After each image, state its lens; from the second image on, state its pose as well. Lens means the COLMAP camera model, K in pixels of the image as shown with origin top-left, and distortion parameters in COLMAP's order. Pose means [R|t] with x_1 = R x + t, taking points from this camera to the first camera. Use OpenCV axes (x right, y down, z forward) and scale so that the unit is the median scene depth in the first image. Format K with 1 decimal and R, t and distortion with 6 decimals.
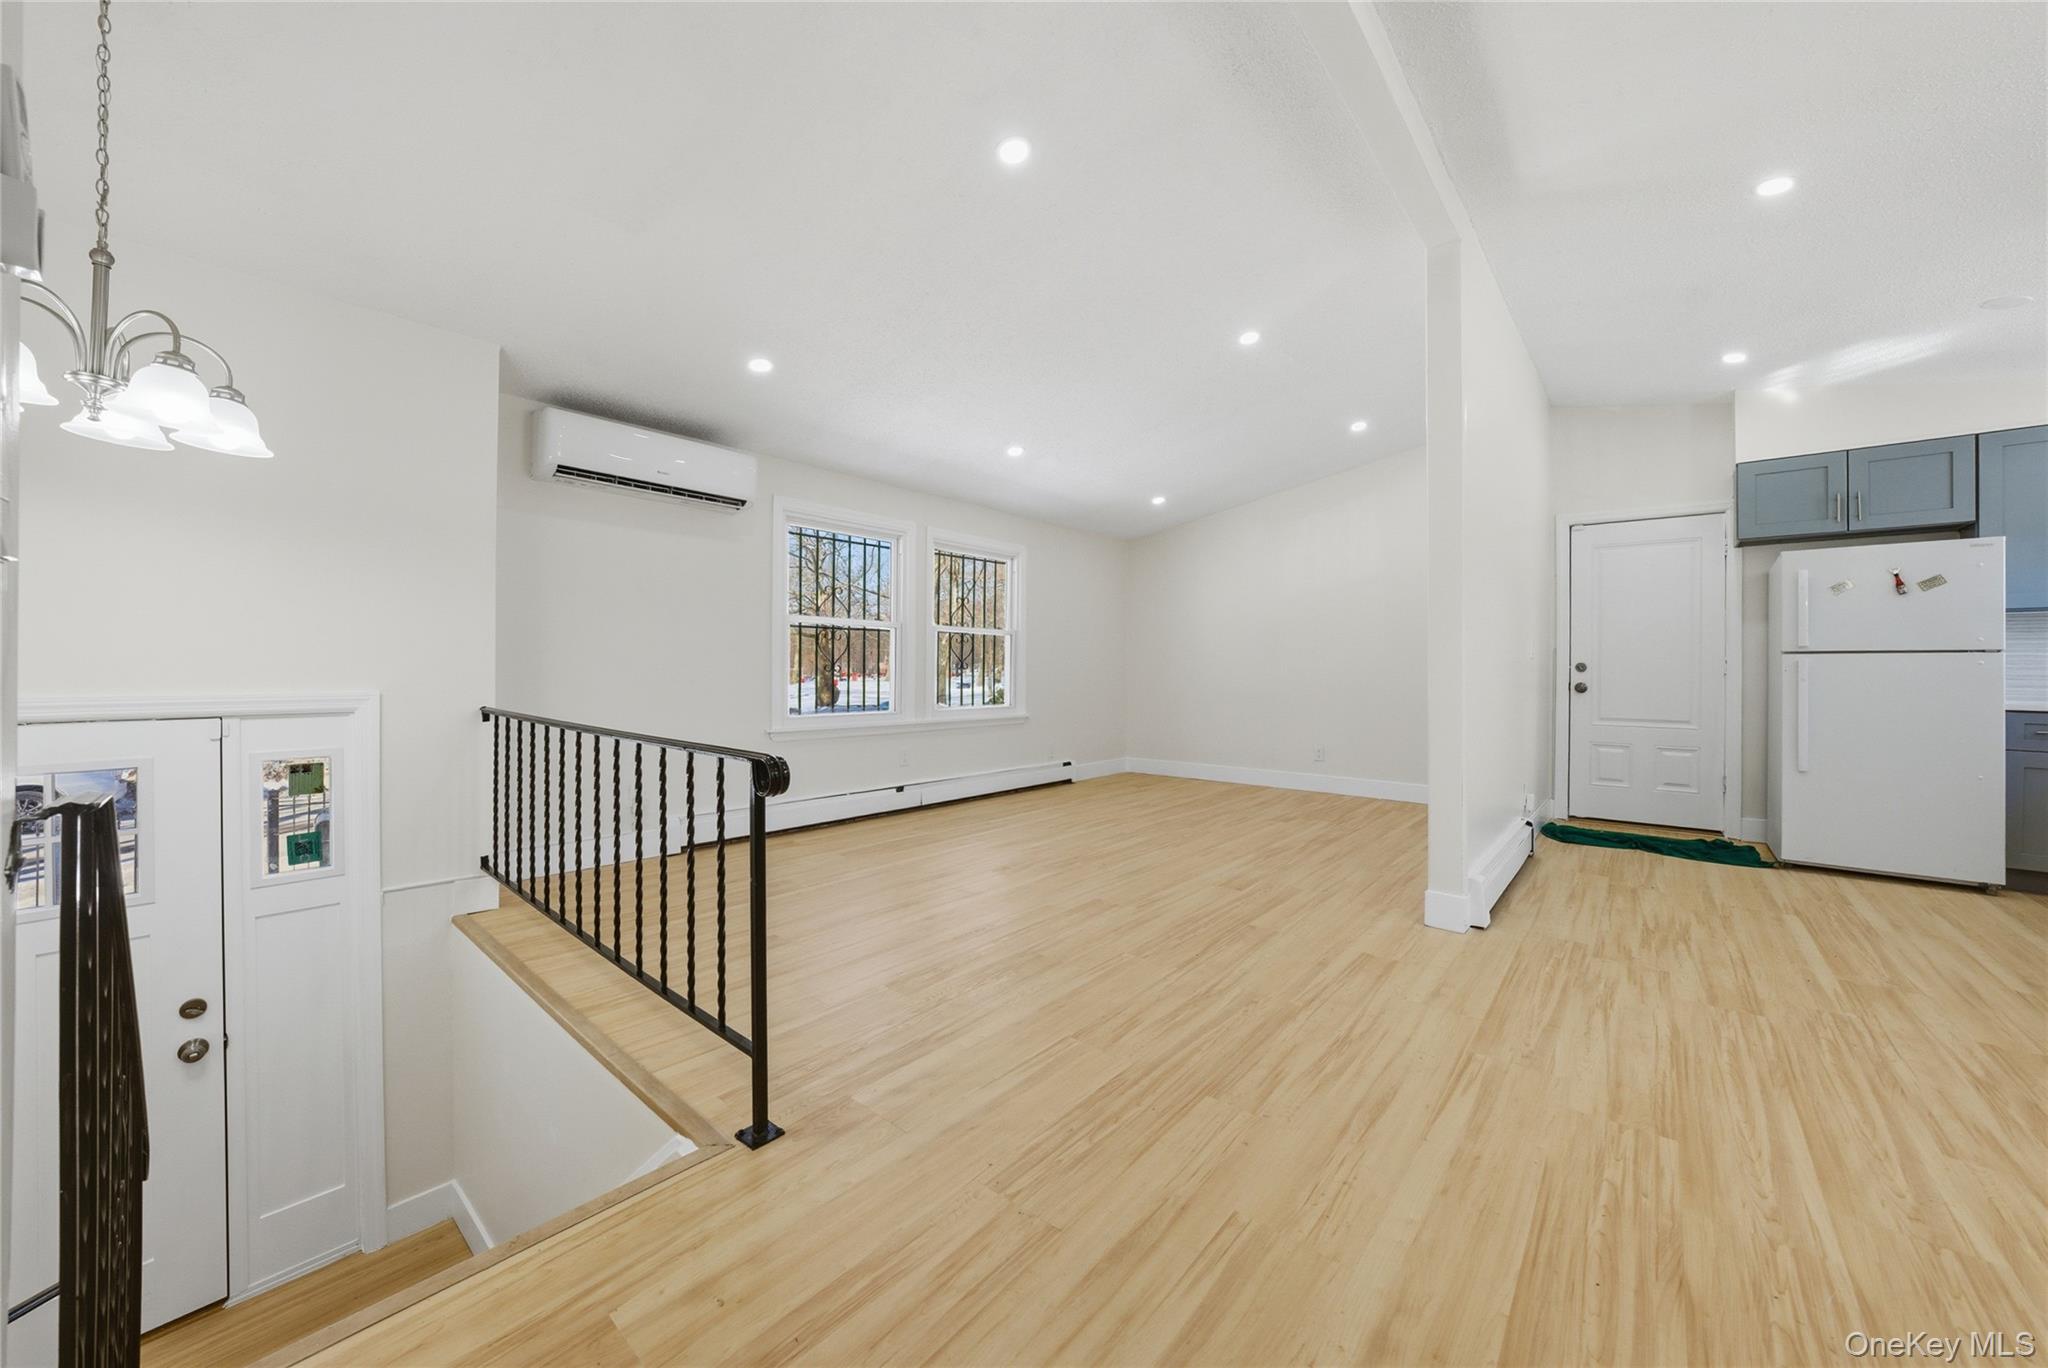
lens RADIAL K [[727.1, 0, 1024.0], [0, 727.1, 684.0], [0, 0, 1]] dist [-0.000358, -0.000035]
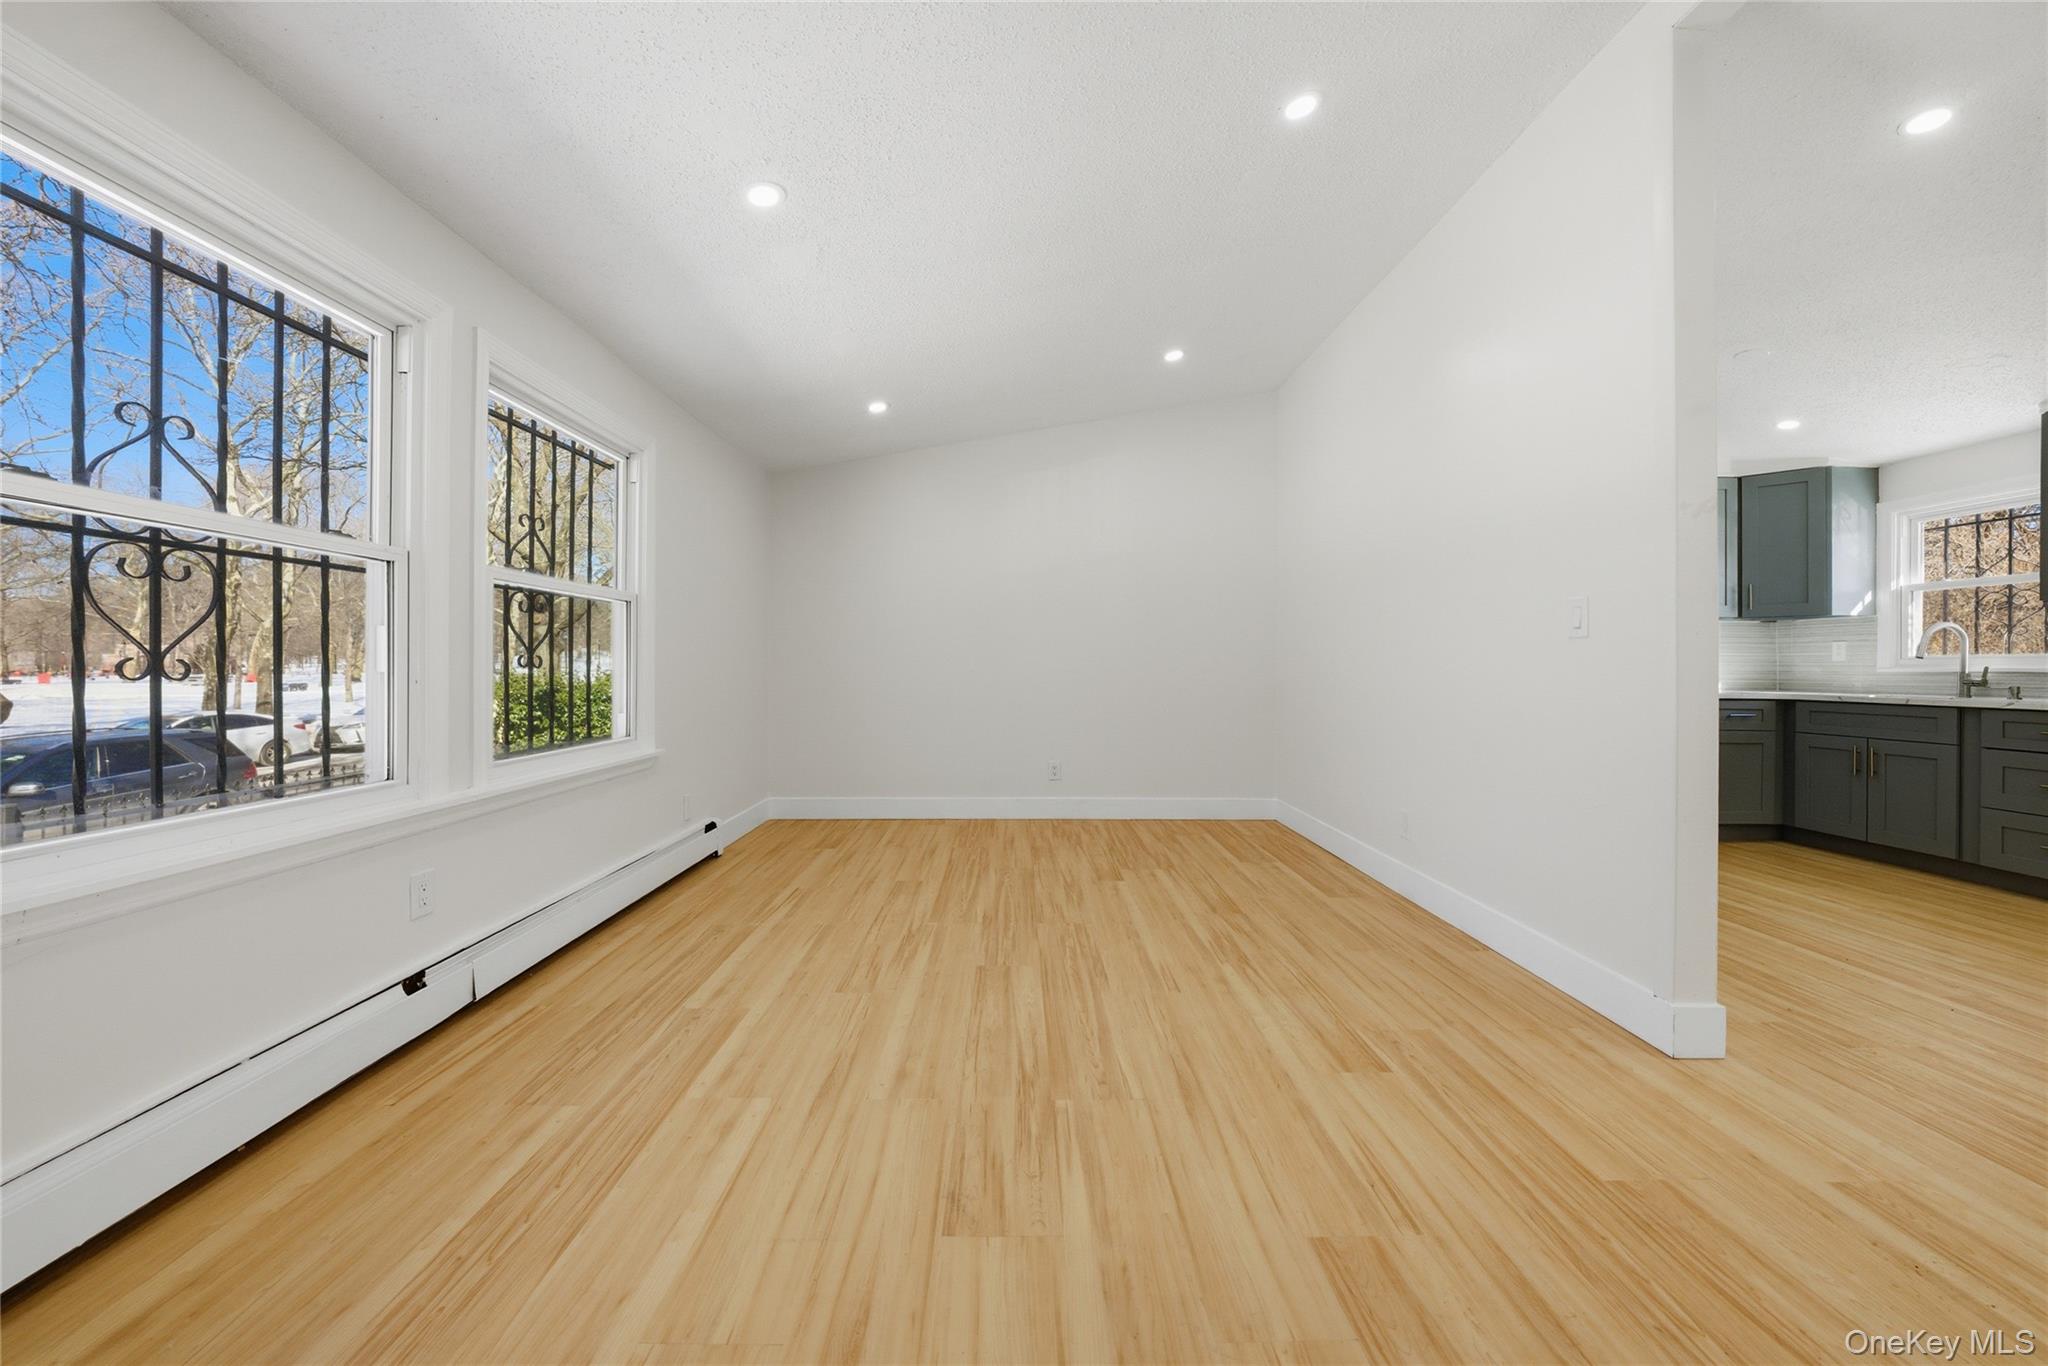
lens RADIAL K [[743.1, 0, 1018.9], [0, 743.1, 657.8], [0, 0, 1]] dist [-0.001110, -0.003931]
pose [[0.754917, 0.003593, 0.655810, -0.209679], [0.013411, 0.999691, -0.020916, -0.013925], [-0.655683, 0.024585, 0.754636, 0.562516]]
